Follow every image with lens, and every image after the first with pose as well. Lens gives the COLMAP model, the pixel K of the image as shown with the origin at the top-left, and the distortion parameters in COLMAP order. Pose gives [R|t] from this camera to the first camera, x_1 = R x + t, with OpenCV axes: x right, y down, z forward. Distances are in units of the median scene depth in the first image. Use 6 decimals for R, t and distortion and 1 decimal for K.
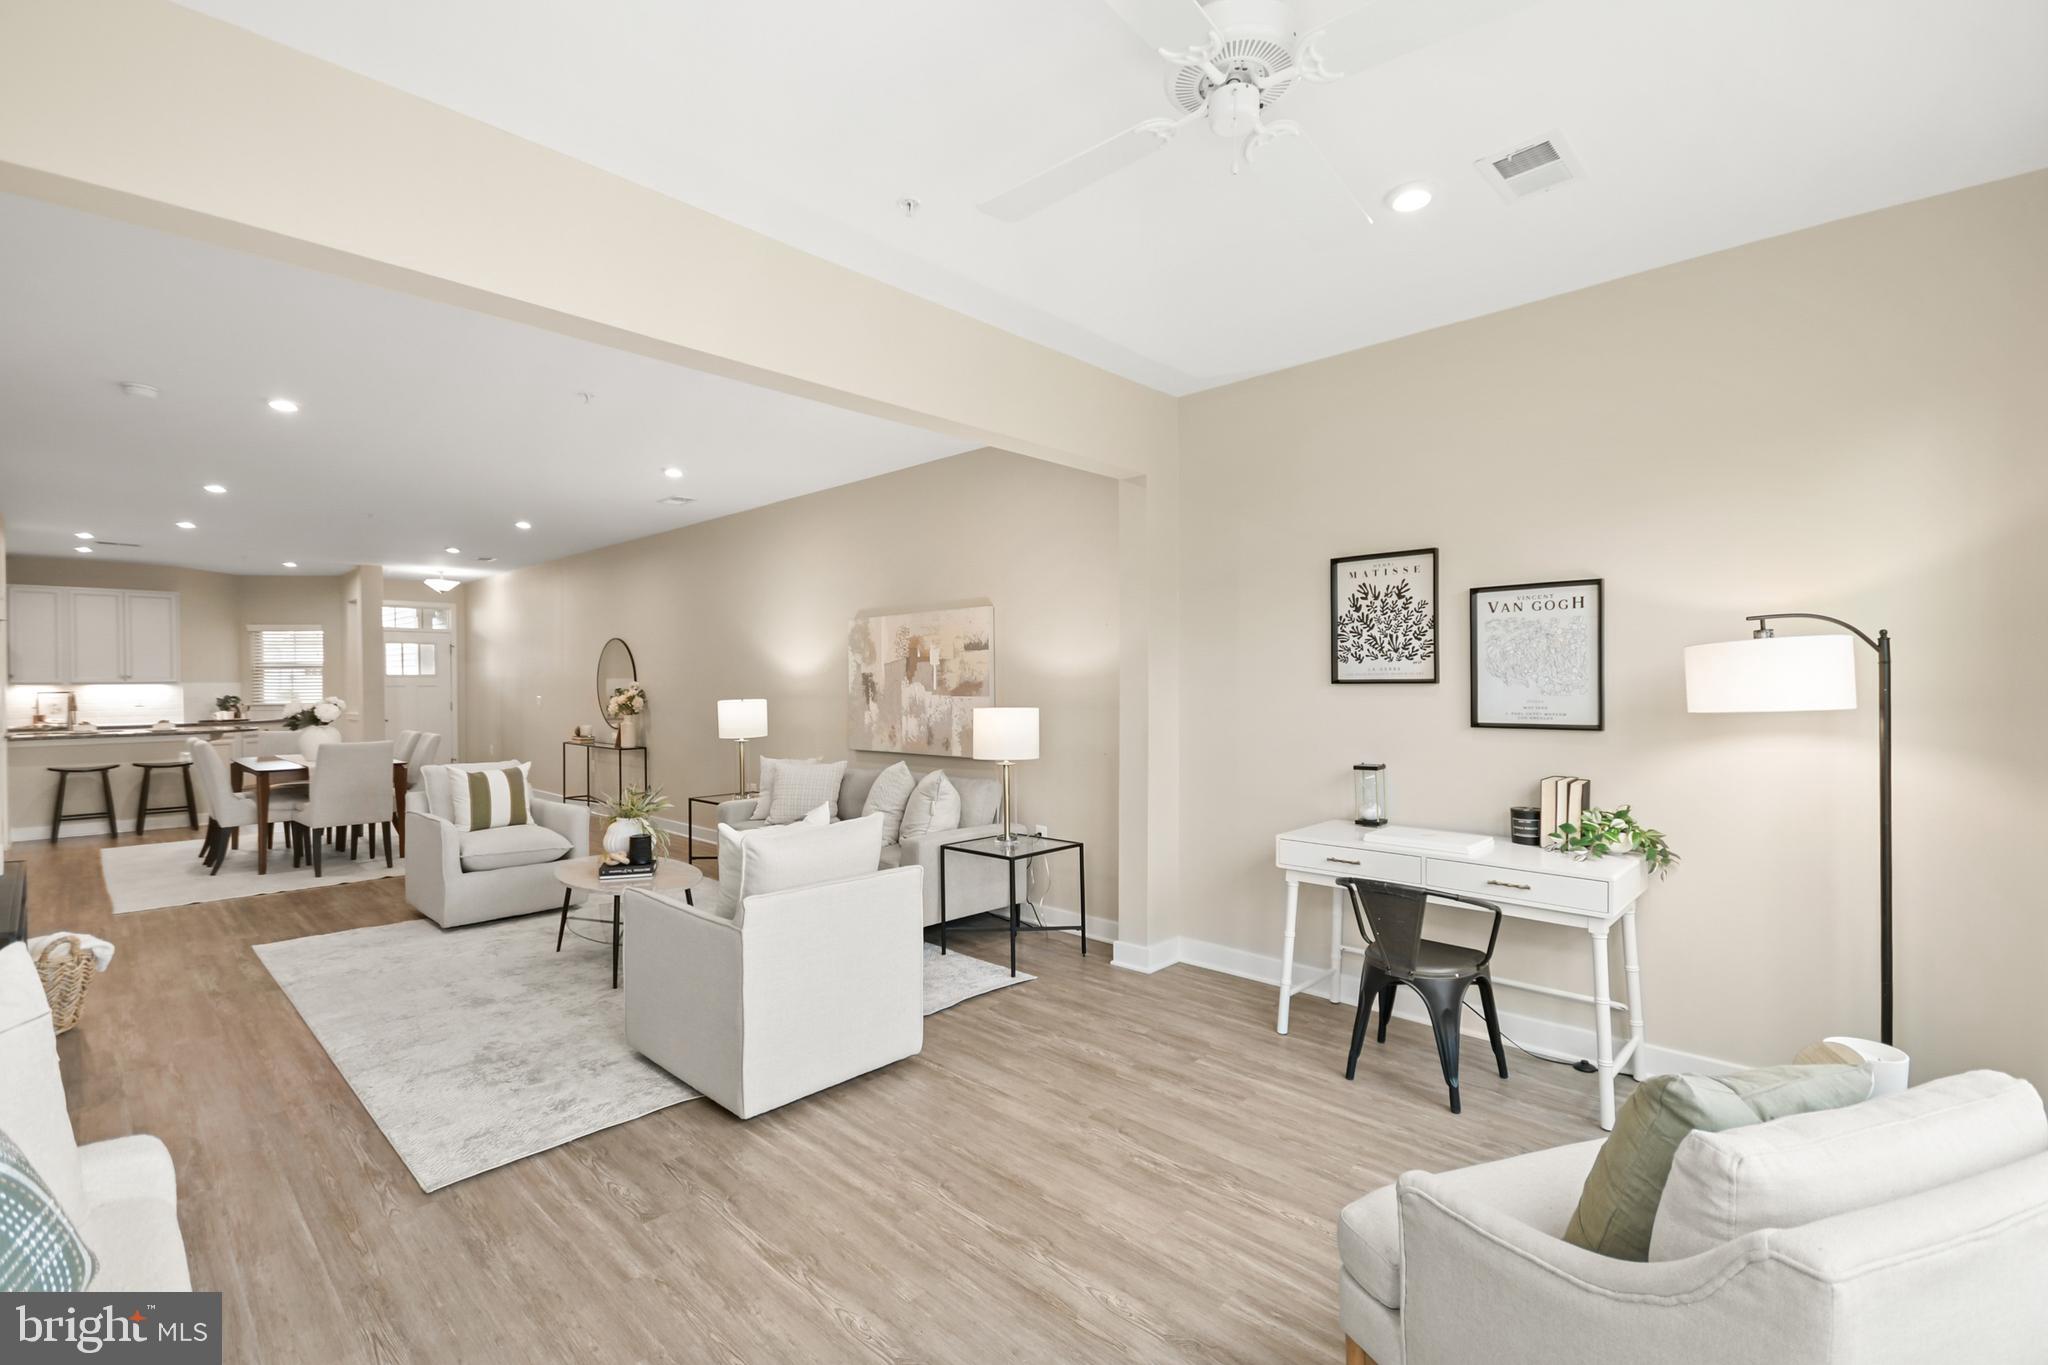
lens RADIAL K [[887.6, 0, 1004.5], [0, 887.6, 685.8], [0, 0, 1]] dist [0.013969, -0.007000]
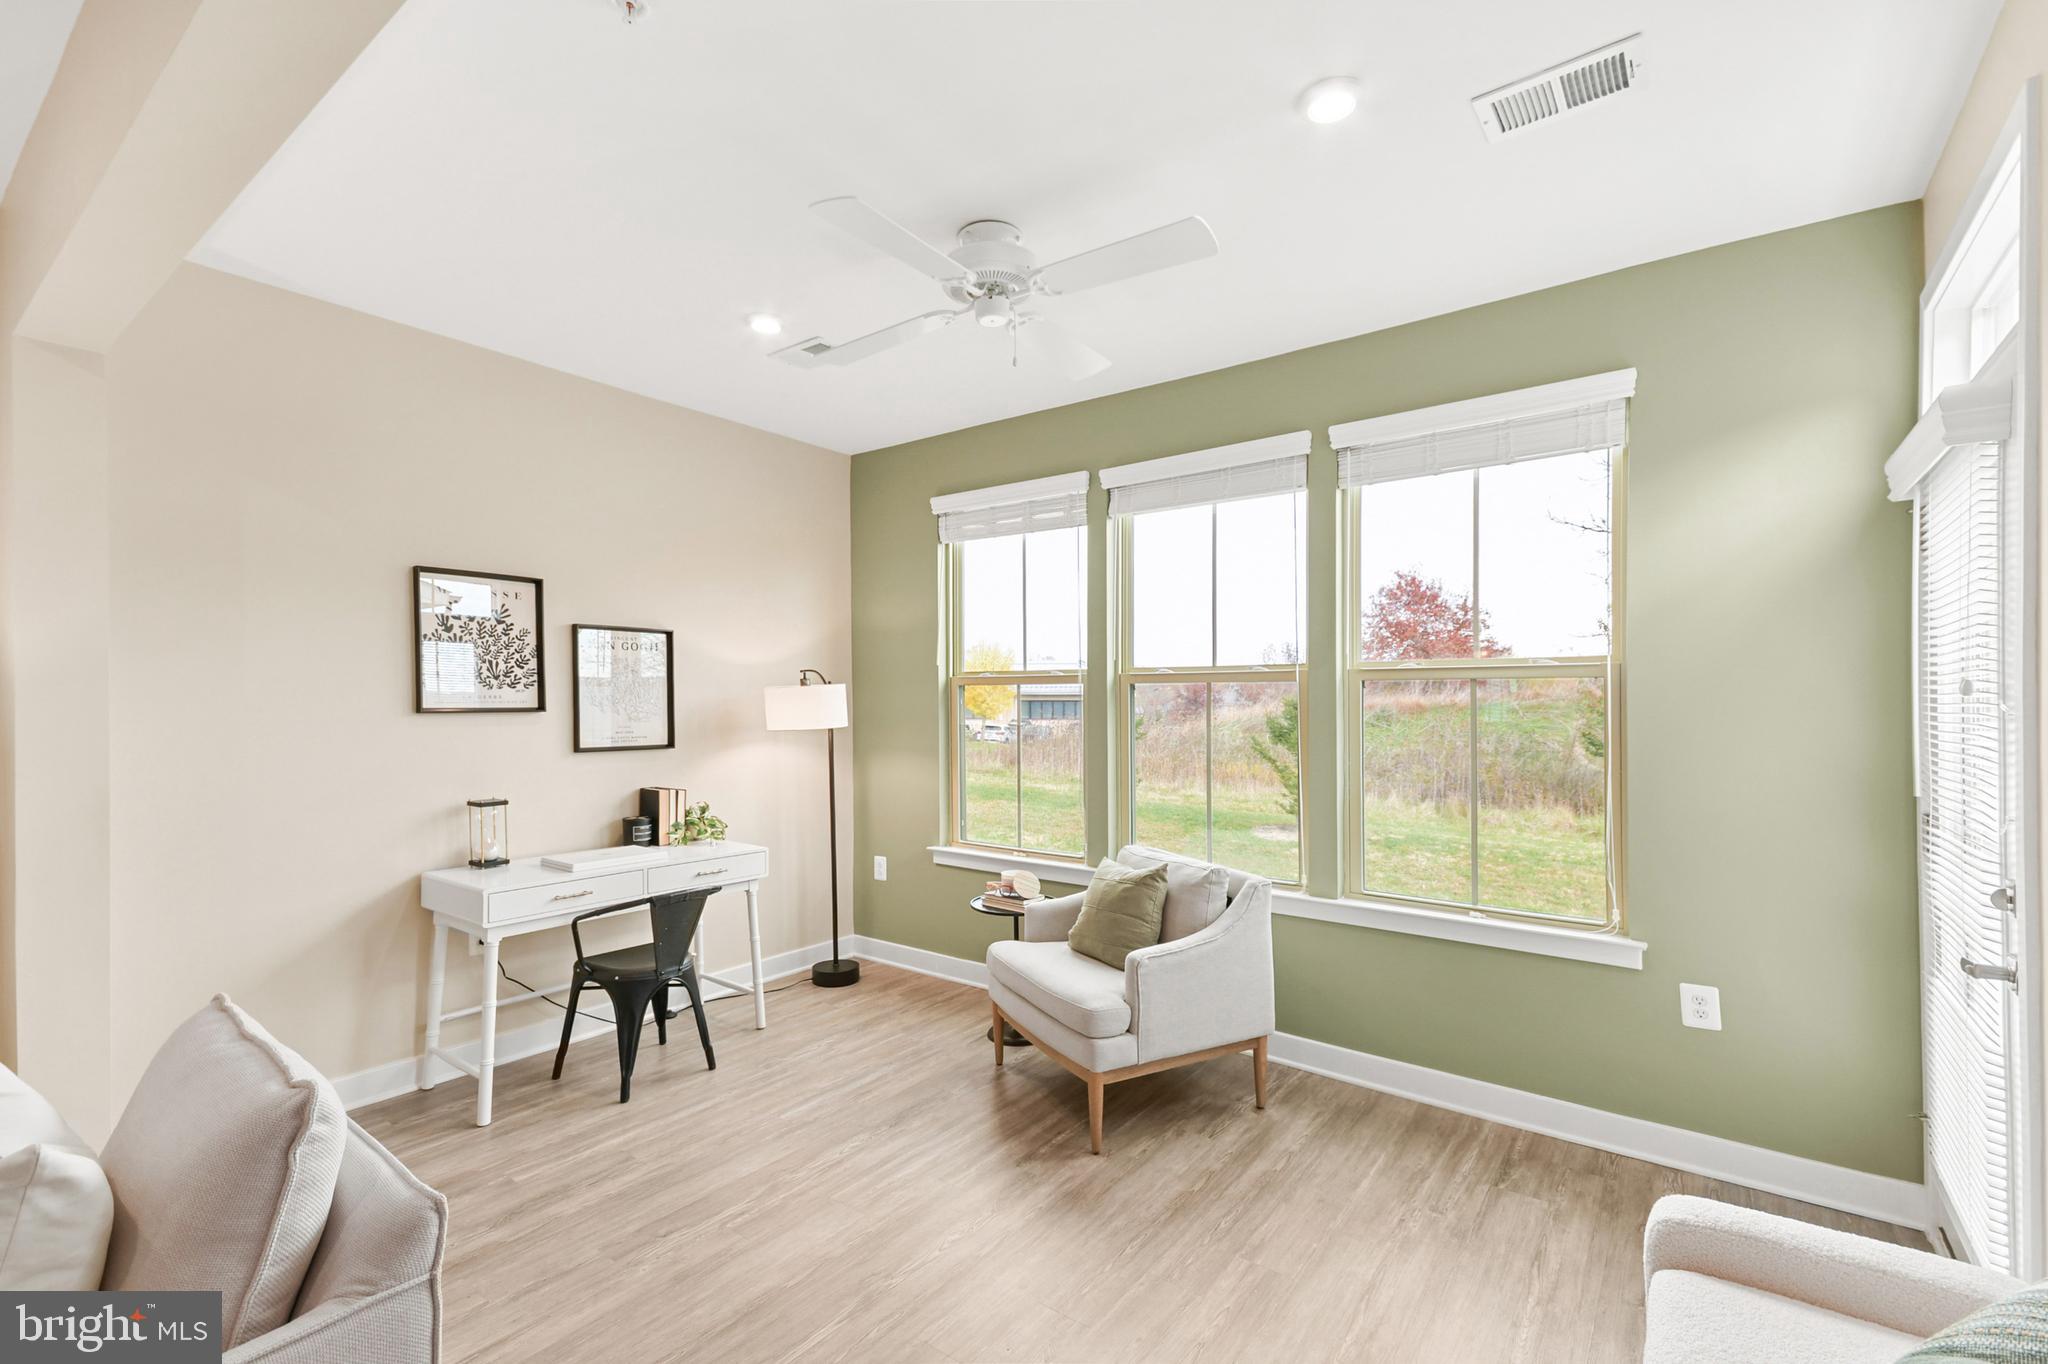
lens RADIAL K [[887.6, 0, 1018.7], [0, 887.6, 687.3], [0, 0, 1]] dist [0.013969, -0.007000]
pose [[-0.118153, 0.018968, 0.992814, -0.608923], [0.003407, 0.999819, -0.018696, -0.010373], [-0.992990, 0.001174, -0.118197, 0.595918]]
